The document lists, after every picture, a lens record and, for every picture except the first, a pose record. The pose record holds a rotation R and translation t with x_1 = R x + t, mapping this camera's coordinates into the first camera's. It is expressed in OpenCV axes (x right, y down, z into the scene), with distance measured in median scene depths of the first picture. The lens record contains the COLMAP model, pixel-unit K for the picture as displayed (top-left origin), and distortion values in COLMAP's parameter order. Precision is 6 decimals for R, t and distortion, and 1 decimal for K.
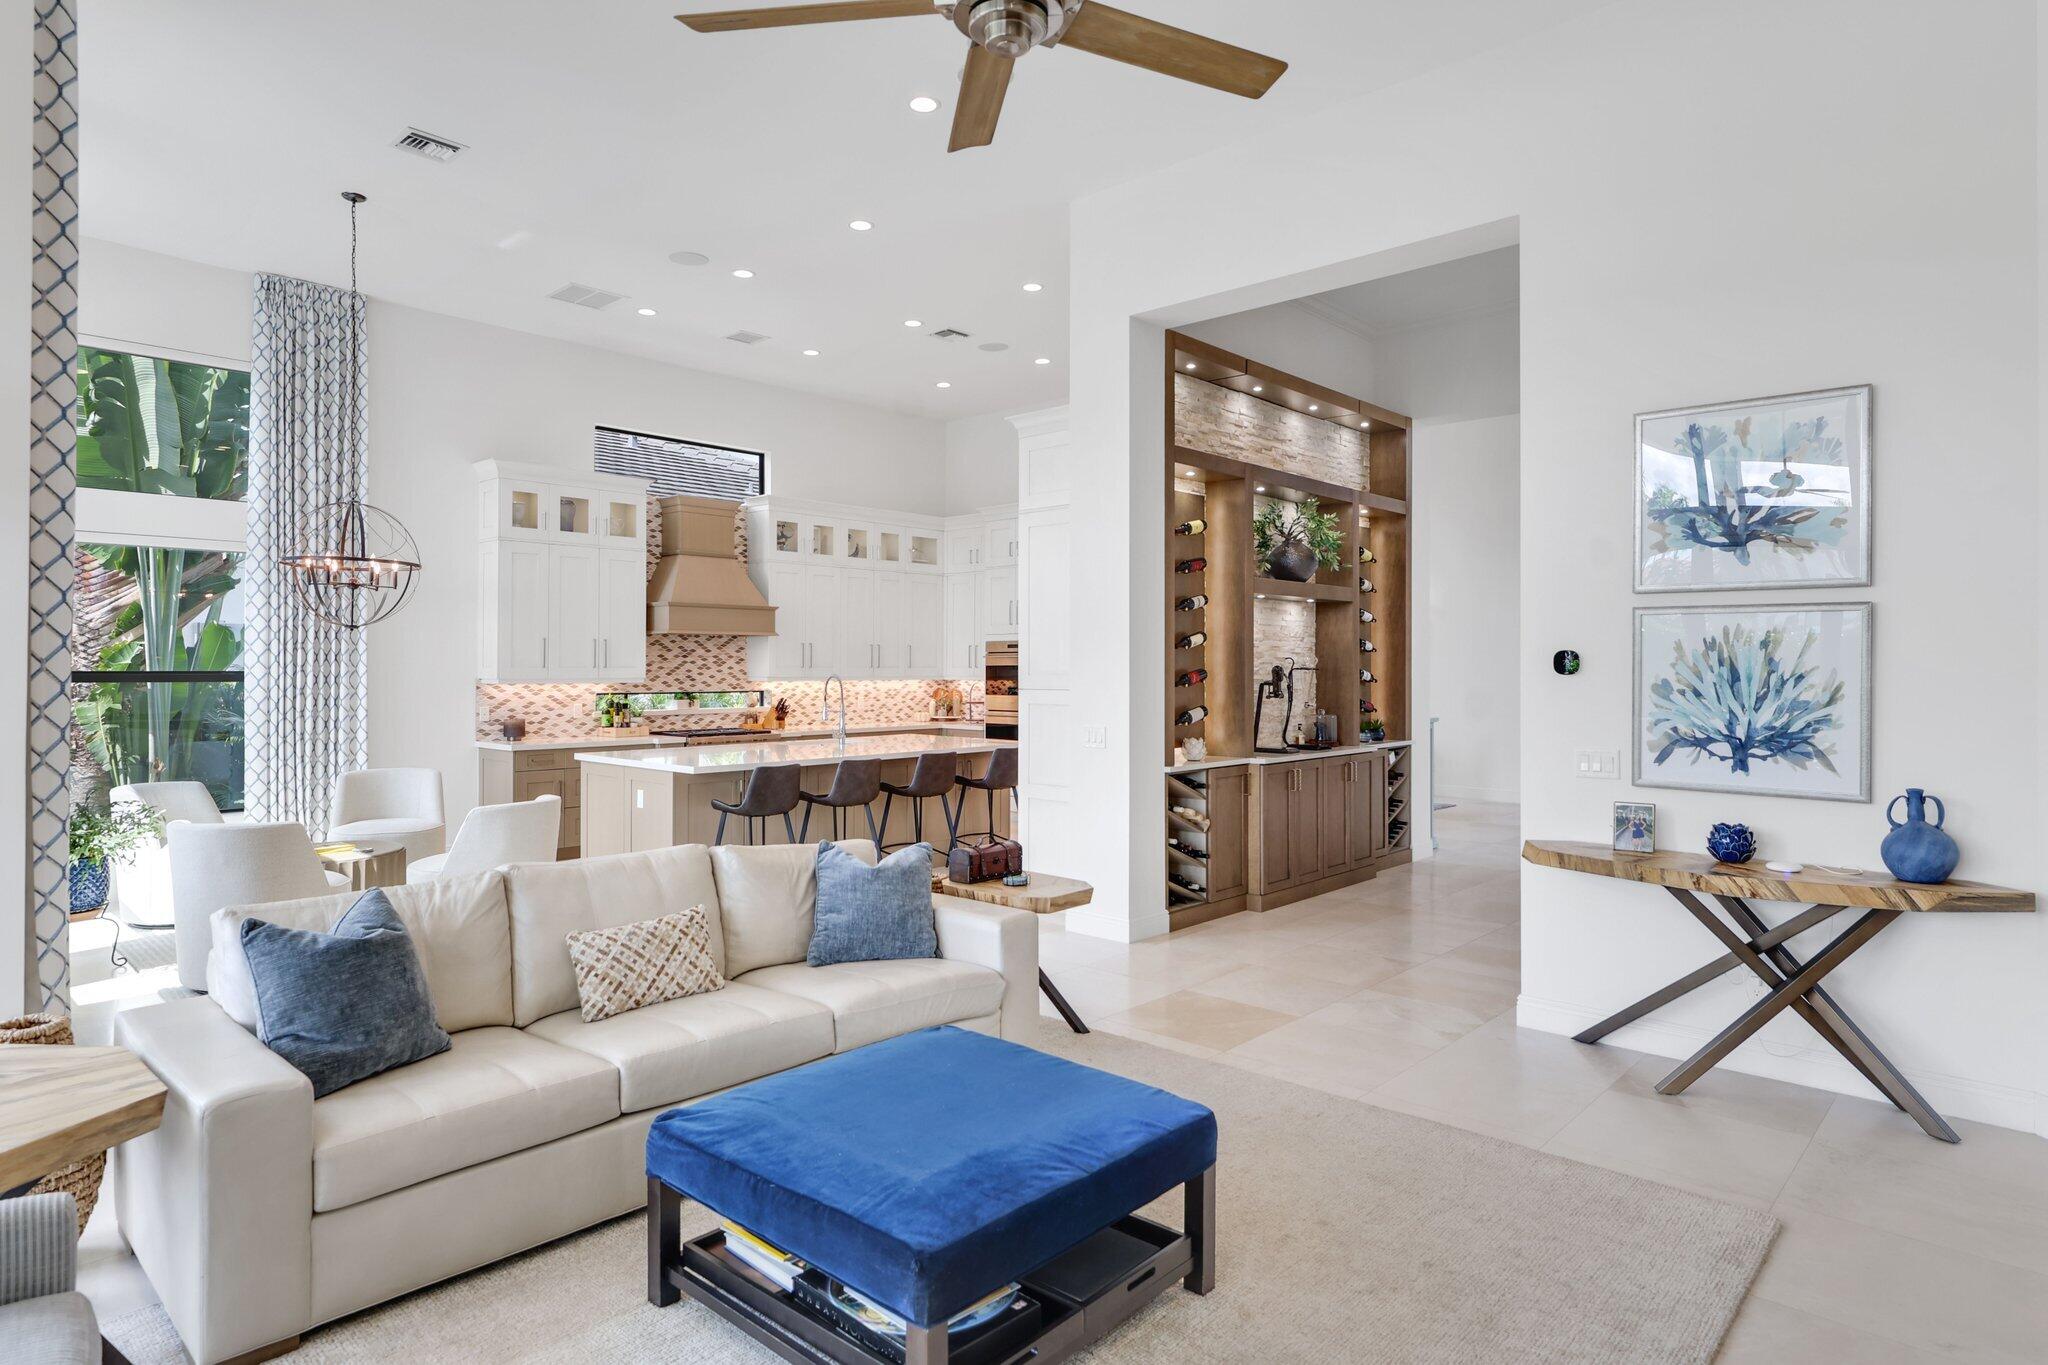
lens RADIAL K [[1134.3, 0, 1019.8], [0, 1134.3, 664.3], [0, 0, 1]] dist [-0.002649, 0.000174]
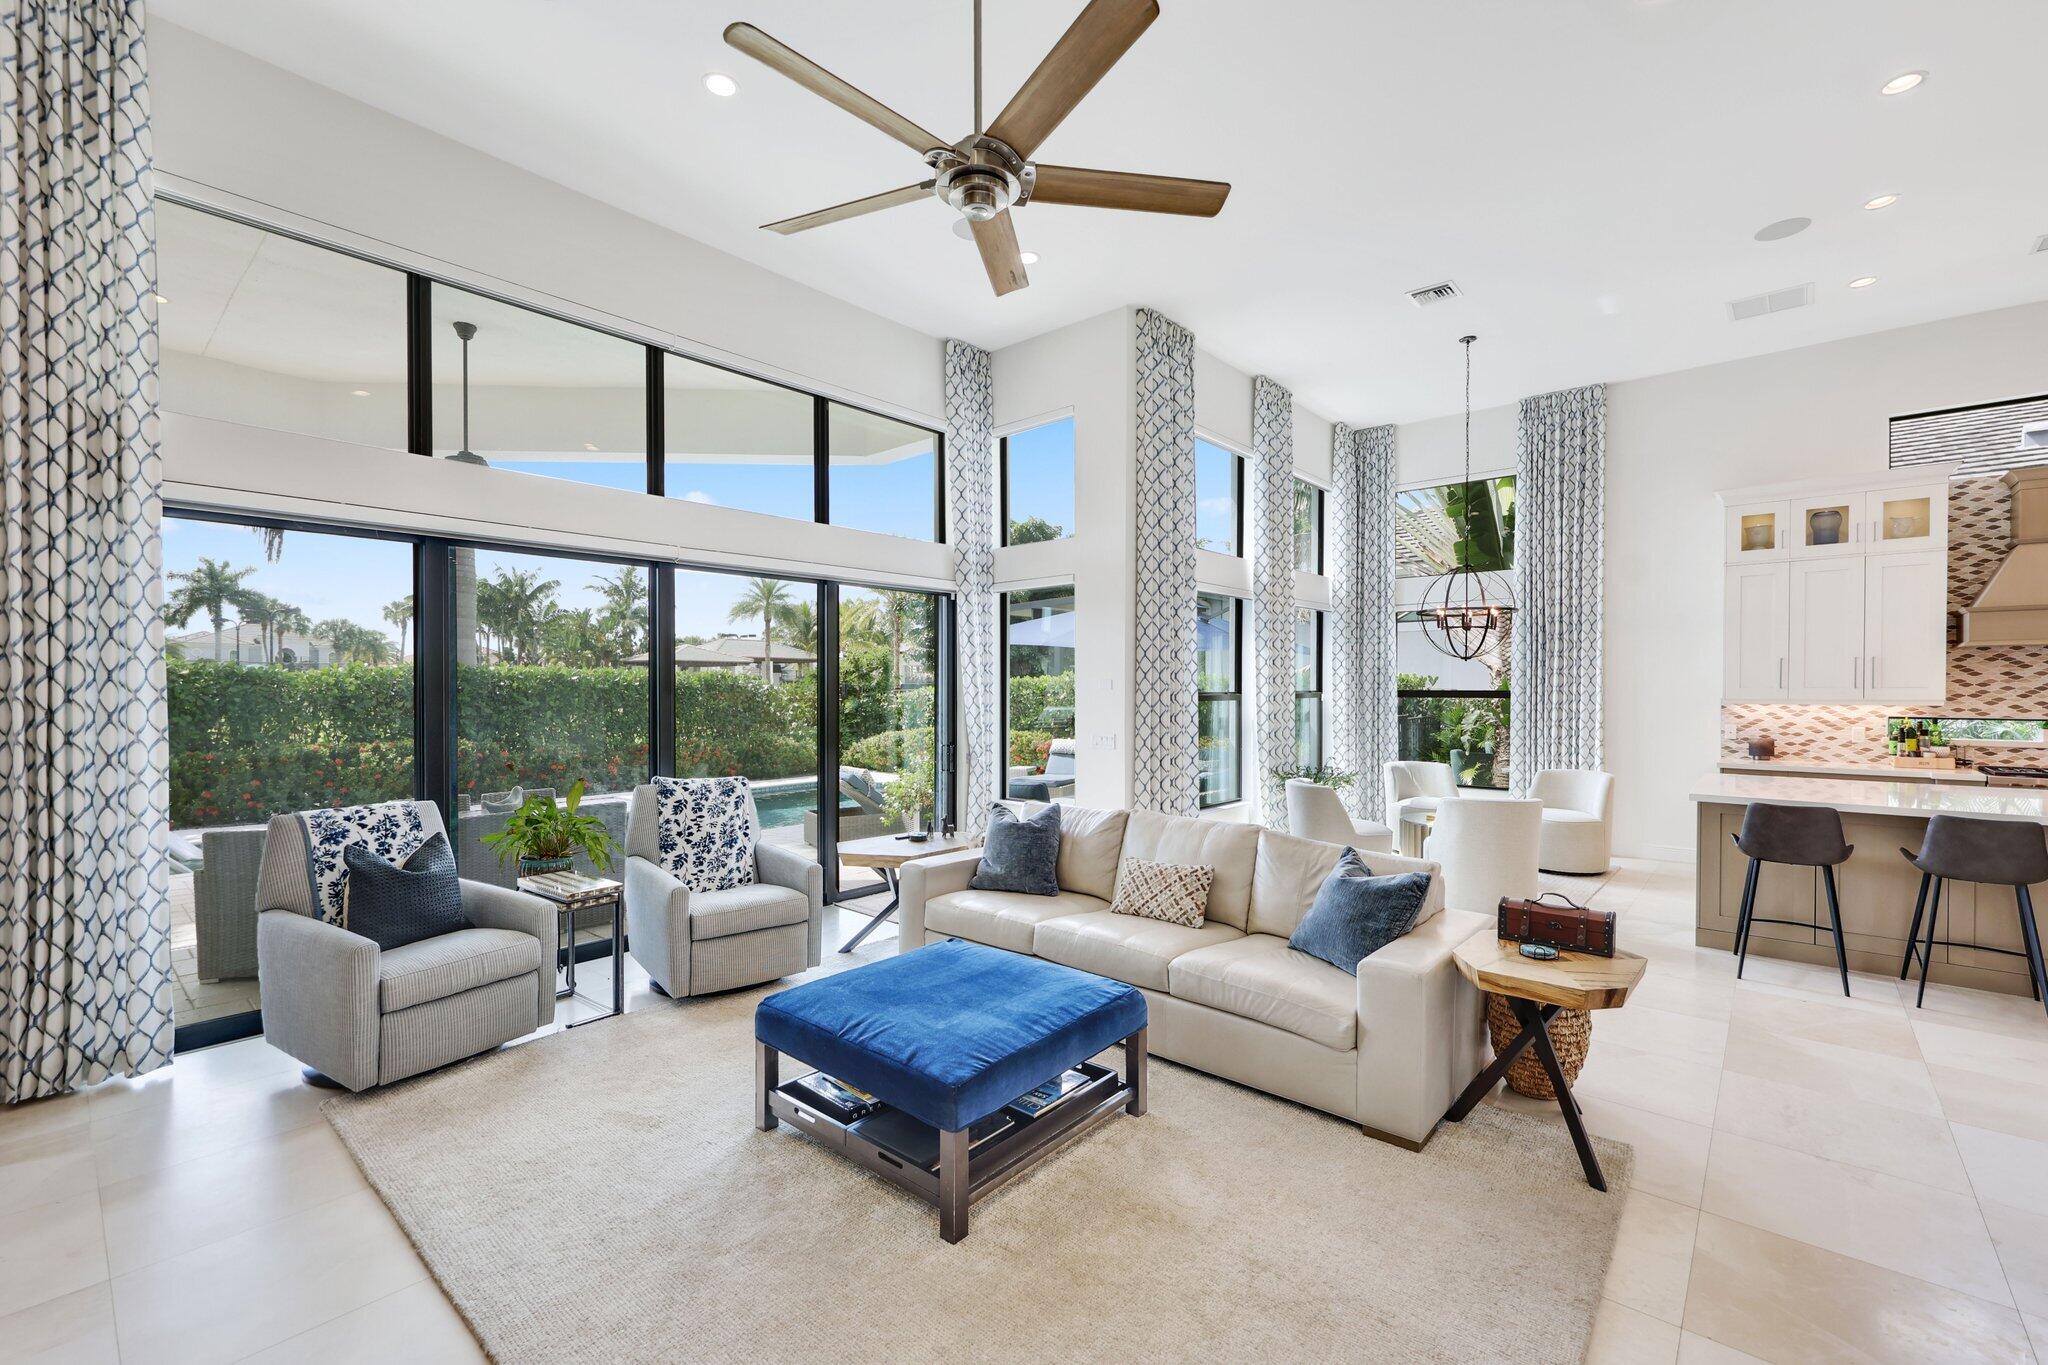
lens RADIAL K [[861.7, 0, 1025.7], [0, 861.7, 695.2], [0, 0, 1]] dist [0.001232, -0.000078]
pose [[0.032171, 0.008043, -0.999450, 0.289401], [0.003365, 0.999961, 0.008156, 0.000660], [0.999477, -0.003626, 0.032143, 0.296935]]
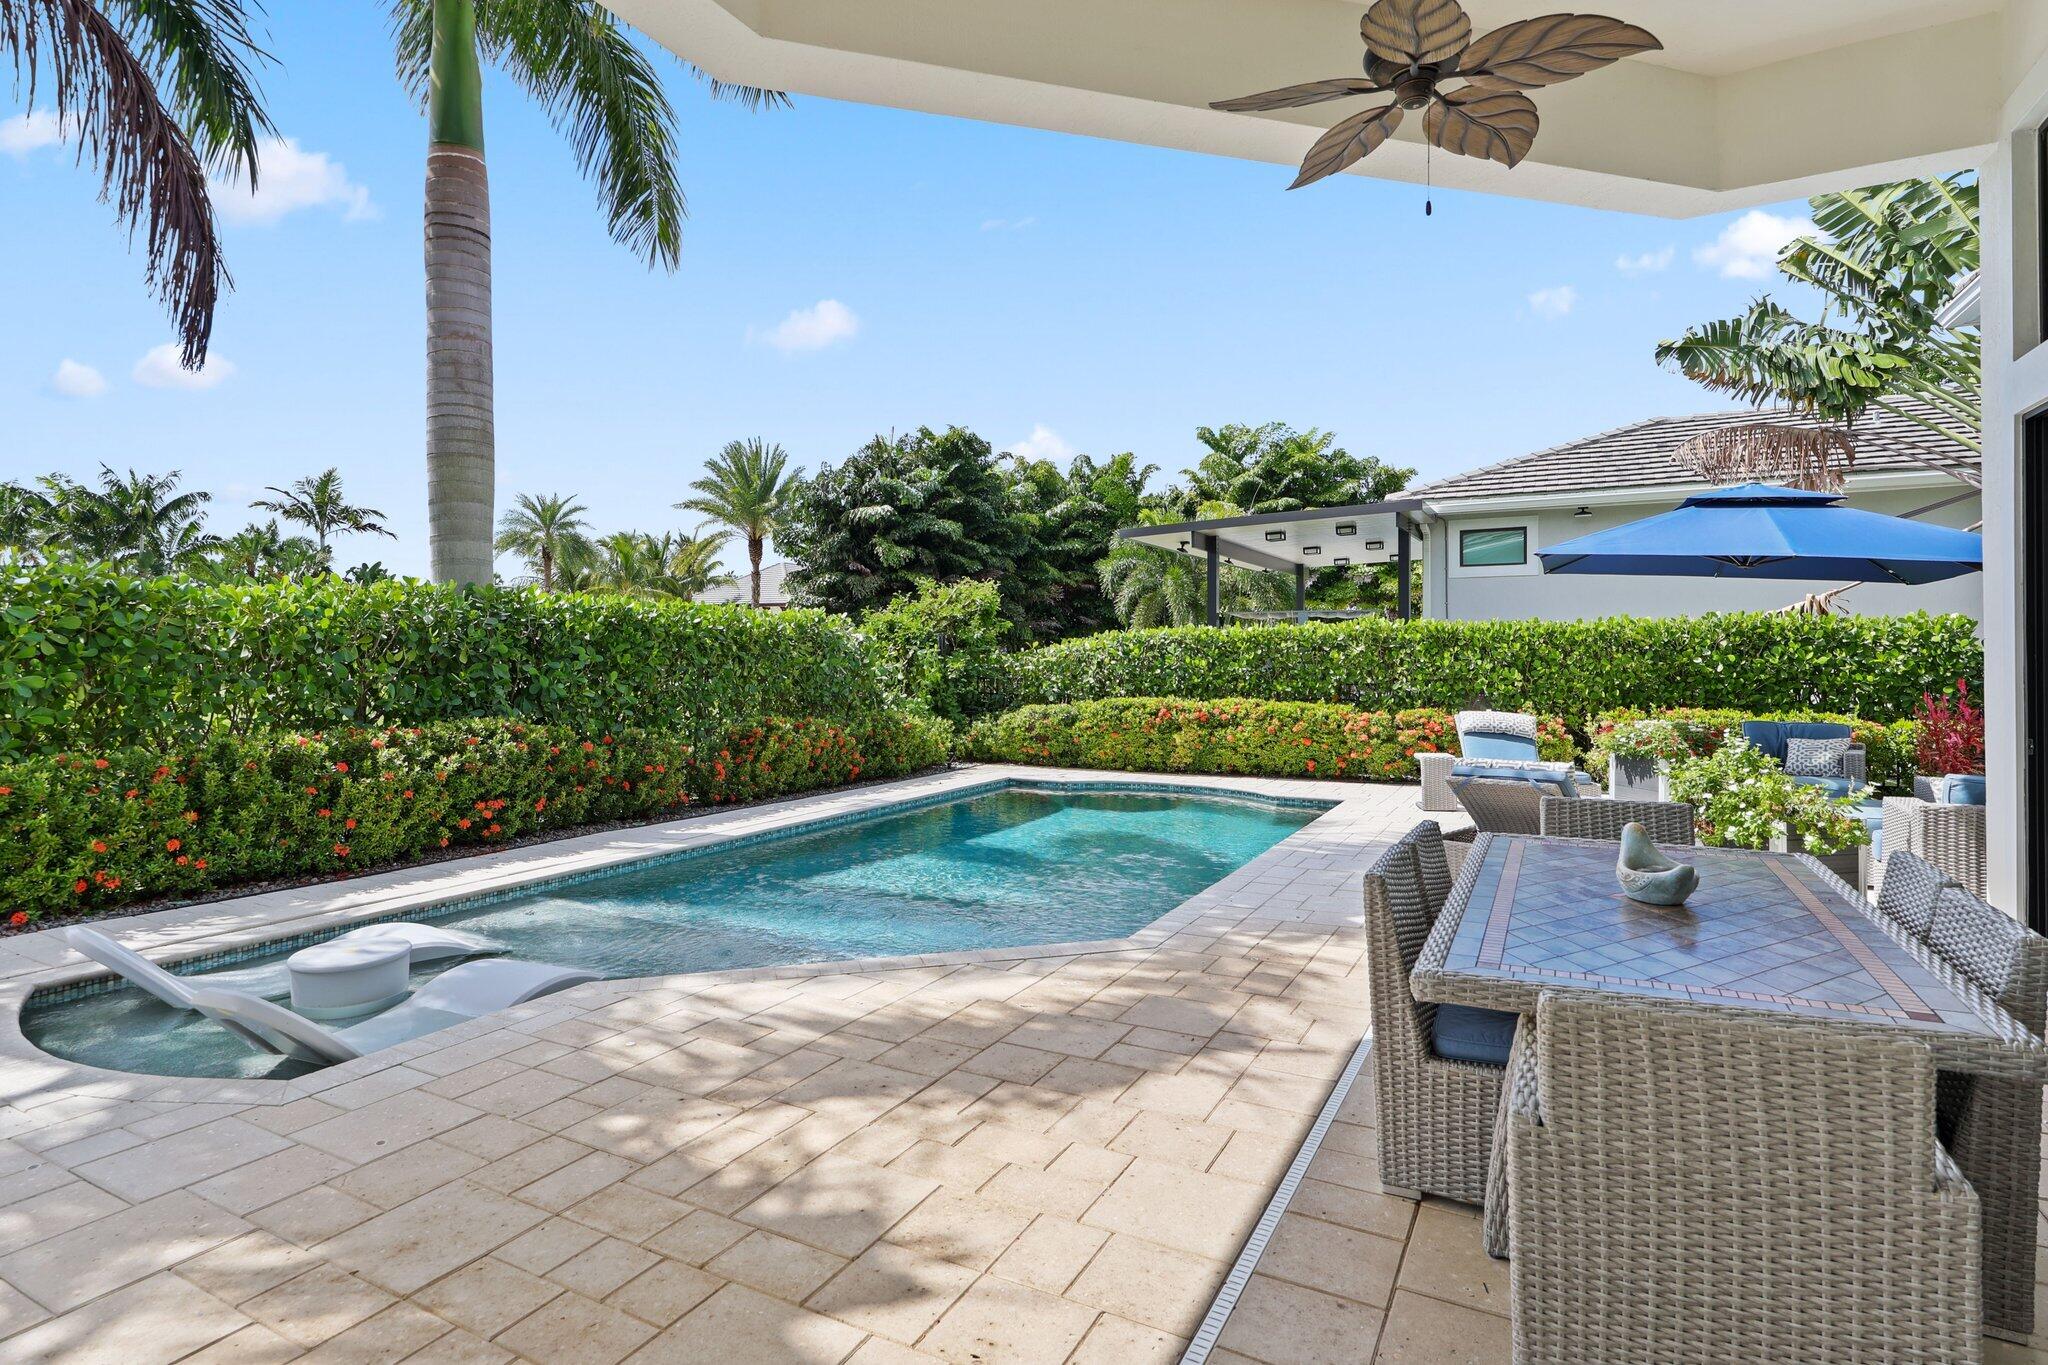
lens RADIAL K [[1041.2, 0, 1020.7], [0, 1041.2, 654.0], [0, 0, 1]] dist [-0.001027, -0.000317]
pose [[0.257022, -0.003526, -0.966399, -2.146725], [0.000910, 0.999994, -0.003407, 0.137431], [0.966405, -0.000004, 0.257024, -3.569278]]
